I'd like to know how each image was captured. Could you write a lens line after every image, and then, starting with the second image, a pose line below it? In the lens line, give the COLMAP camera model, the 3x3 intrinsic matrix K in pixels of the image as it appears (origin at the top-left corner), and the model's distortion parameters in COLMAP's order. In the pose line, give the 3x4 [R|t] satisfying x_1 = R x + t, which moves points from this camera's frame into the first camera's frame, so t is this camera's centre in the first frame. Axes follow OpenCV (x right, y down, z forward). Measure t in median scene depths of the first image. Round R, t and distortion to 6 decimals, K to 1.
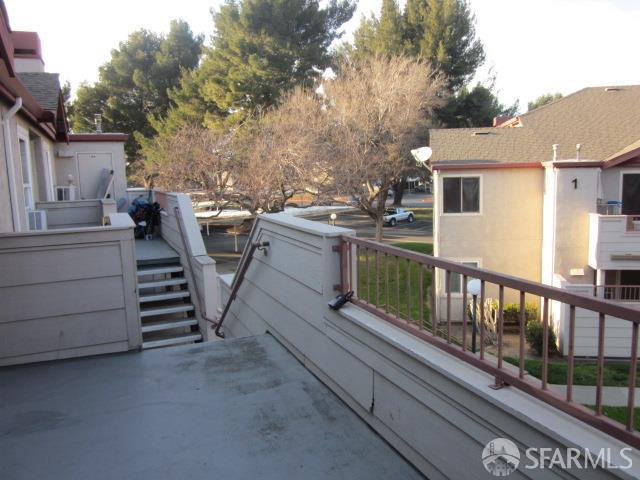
lens RADIAL K [[532.6, 0, 321.5], [0, 532.6, 239.5], [0, 0, 1]] dist [-0.044827, 0.016274]
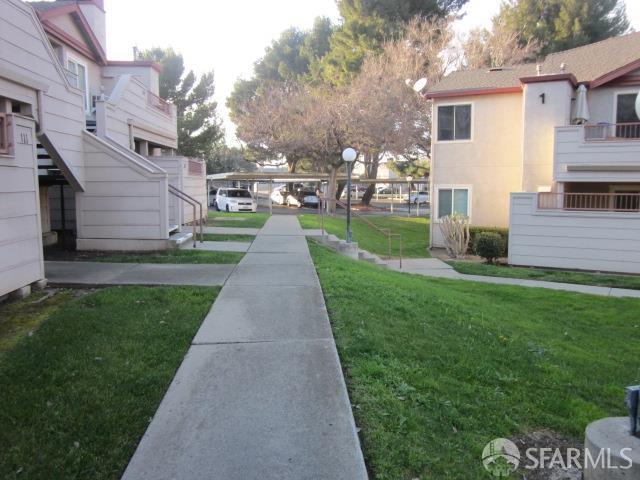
lens RADIAL K [[532.6, 0, 319.0], [0, 532.6, 240.3], [0, 0, 1]] dist [-0.044827, 0.016274]
pose [[0.942798, 0.067821, -0.326393, 0.161875], [-0.073704, 0.997264, -0.005675, 0.075054], [0.325115, 0.029407, 0.945217, -0.025694]]
